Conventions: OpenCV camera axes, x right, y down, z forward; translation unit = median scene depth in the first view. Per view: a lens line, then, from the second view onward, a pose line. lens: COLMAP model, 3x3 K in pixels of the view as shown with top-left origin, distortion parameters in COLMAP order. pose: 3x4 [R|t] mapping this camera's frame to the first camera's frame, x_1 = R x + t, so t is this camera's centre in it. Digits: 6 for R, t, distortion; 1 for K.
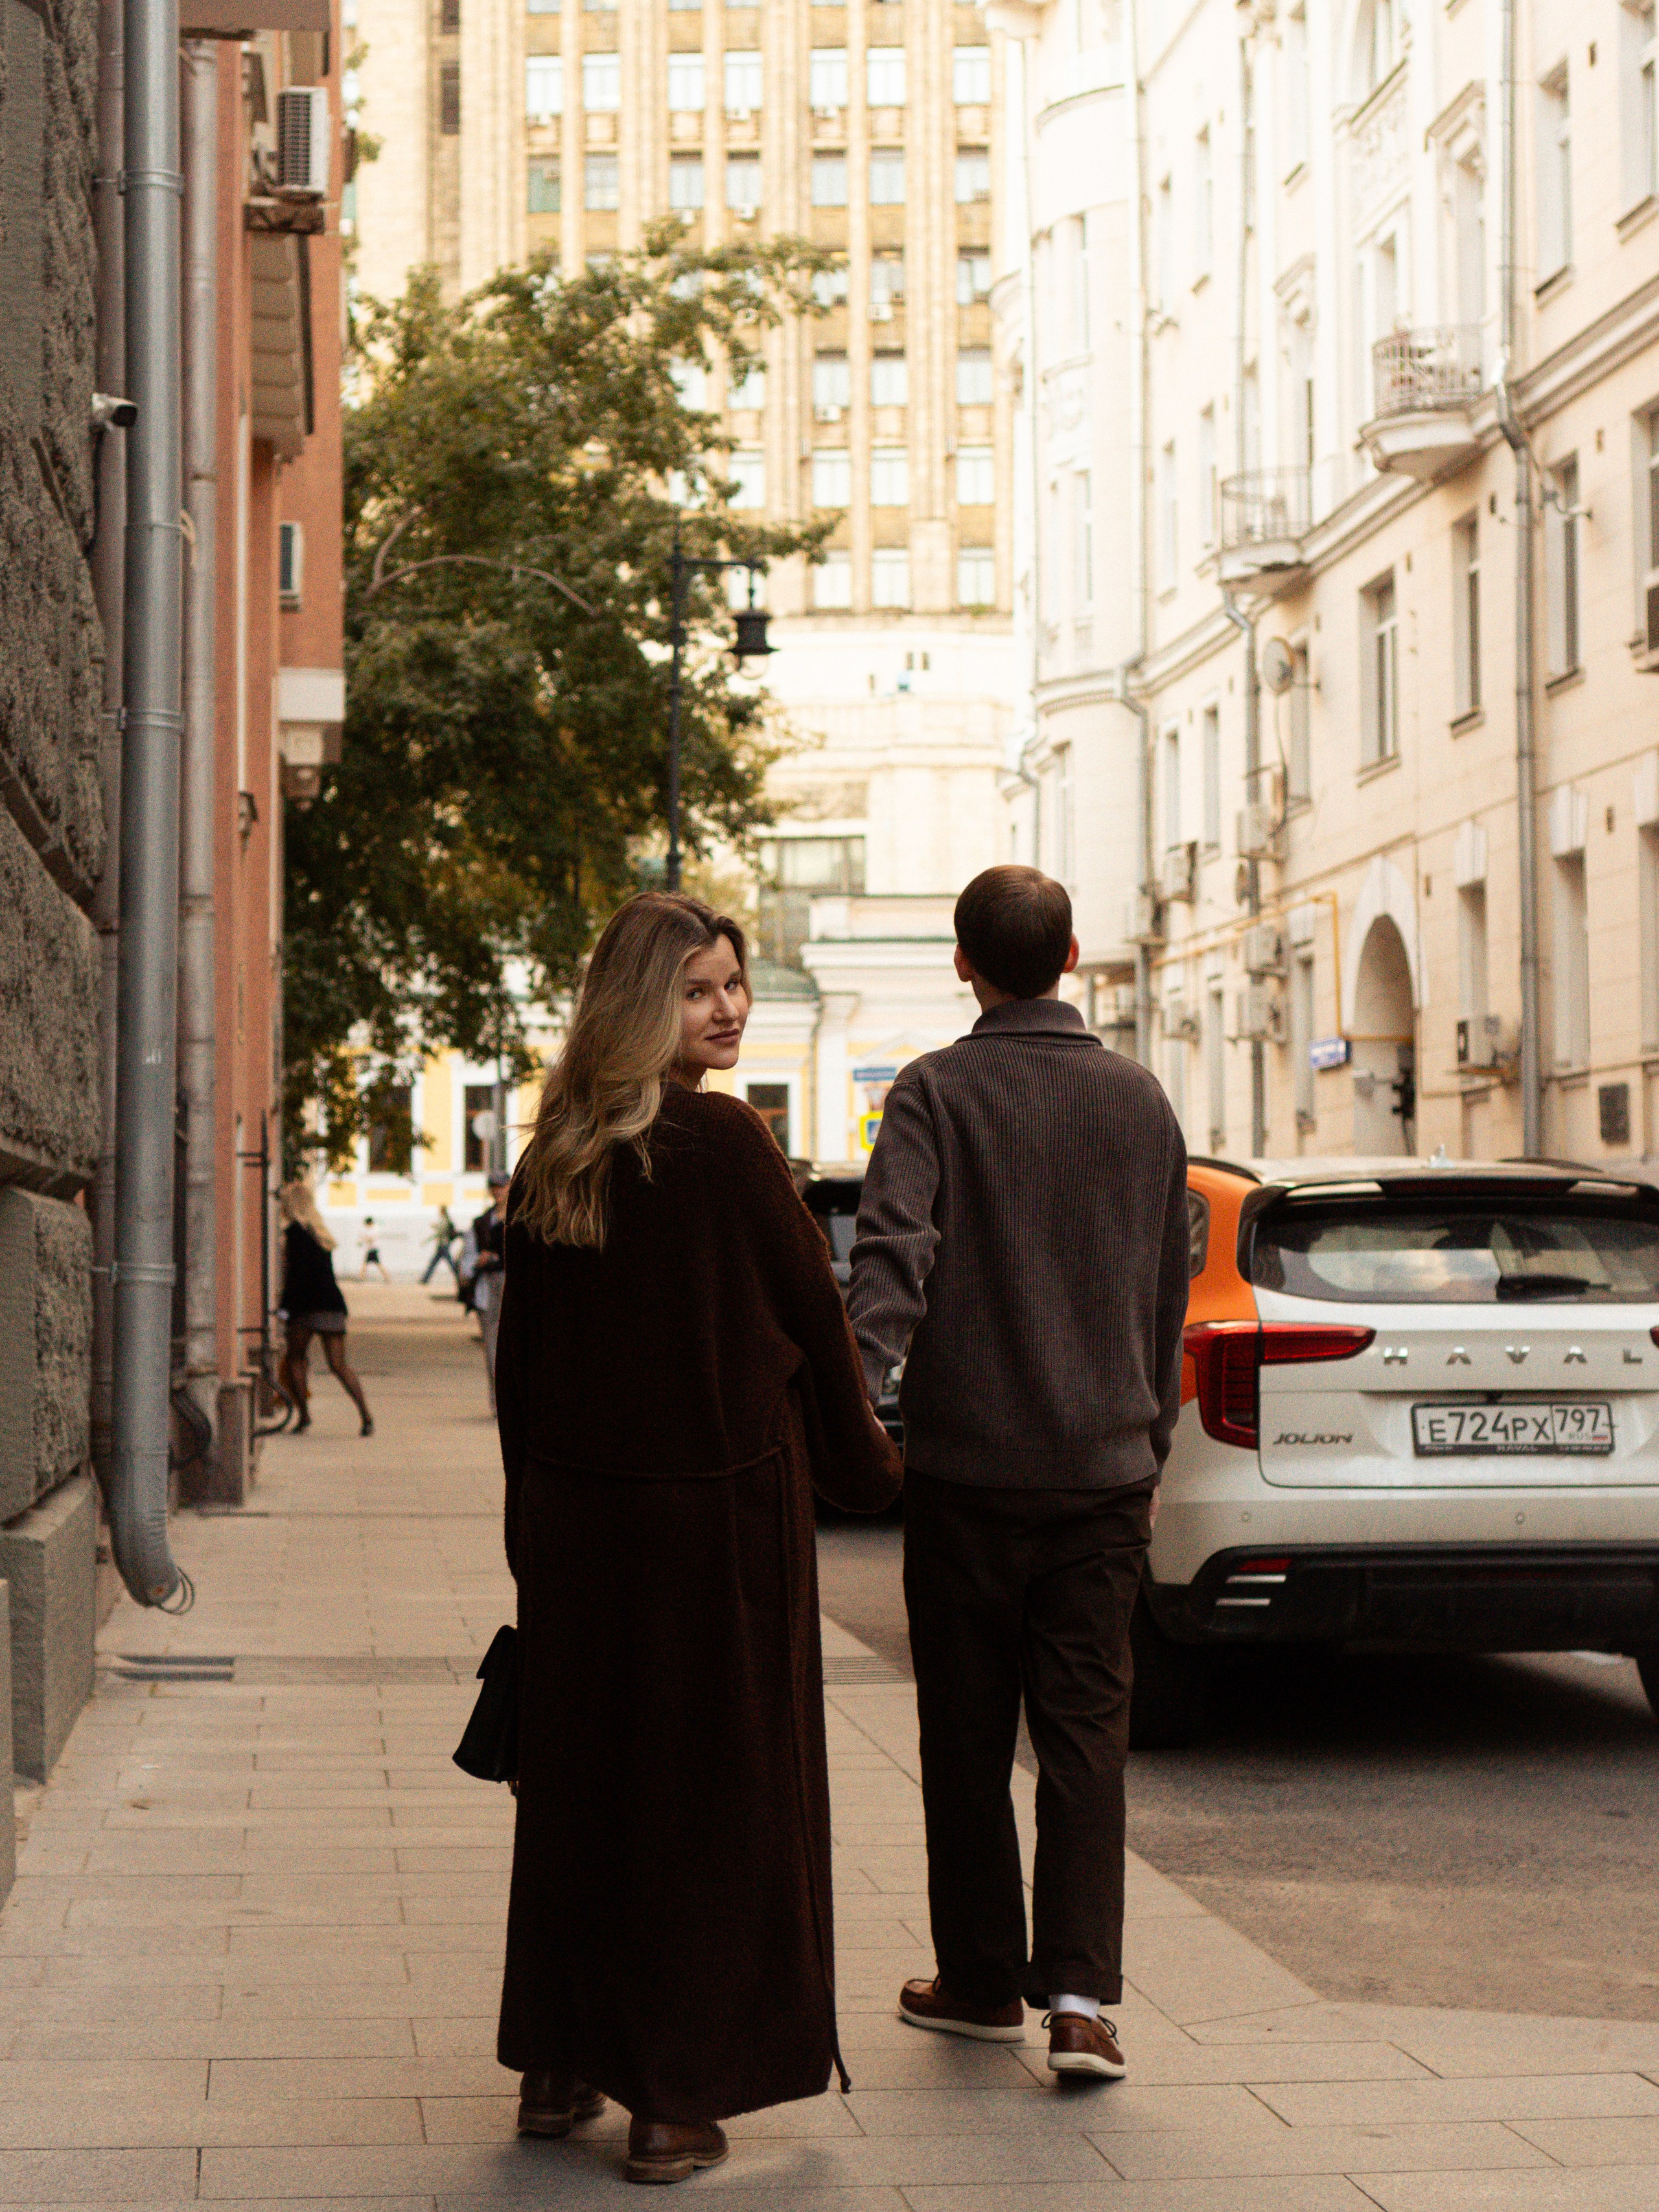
lens RADIAL K [[4144.9, 0, 829.5], [0, 4144.9, 1106.0], [0, 0, 1]] dist [-0.051717, -0.181056]
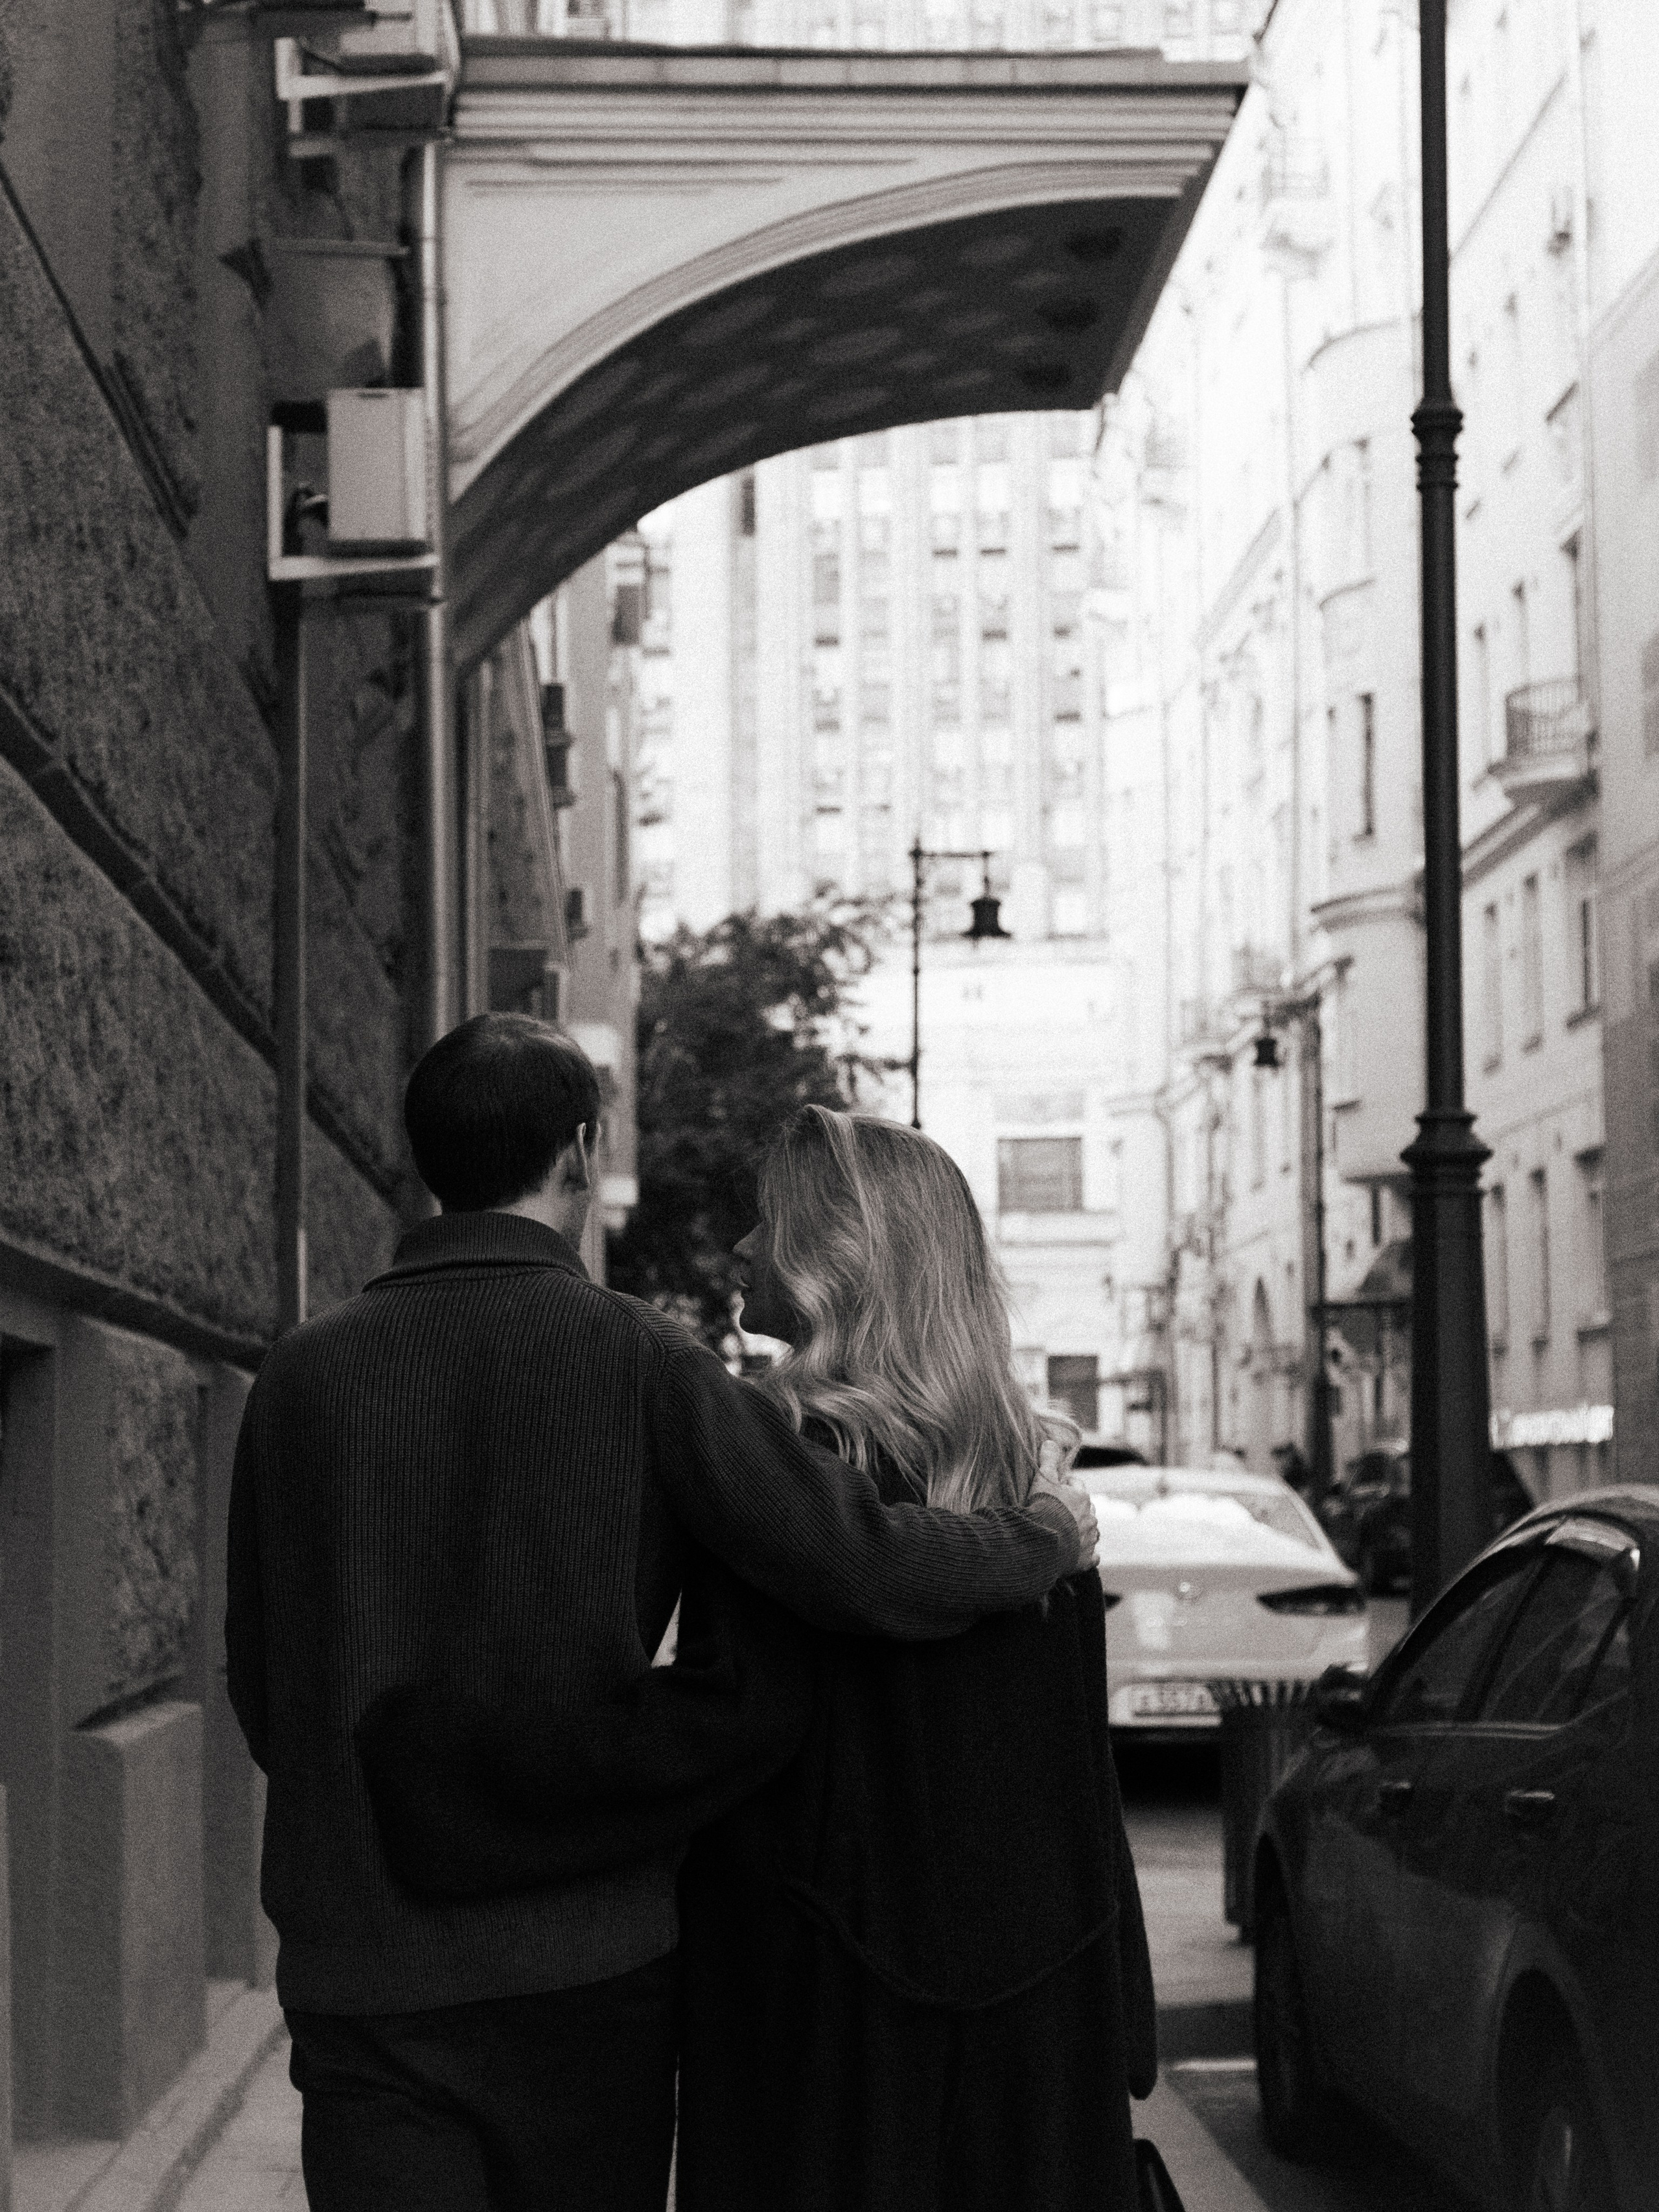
lens RADIAL K [[4144.9, 0, 829.5], [0, 4144.9, 1106.0], [0, 0, 1]] dist [-0.051717, -0.181056]
pose [[0.996739, -0.011323, -0.079892, 0.028216], [0.007071, 0.998553, -0.053302, -0.007733], [0.080380, 0.052564, 0.995377, -0.202670]]
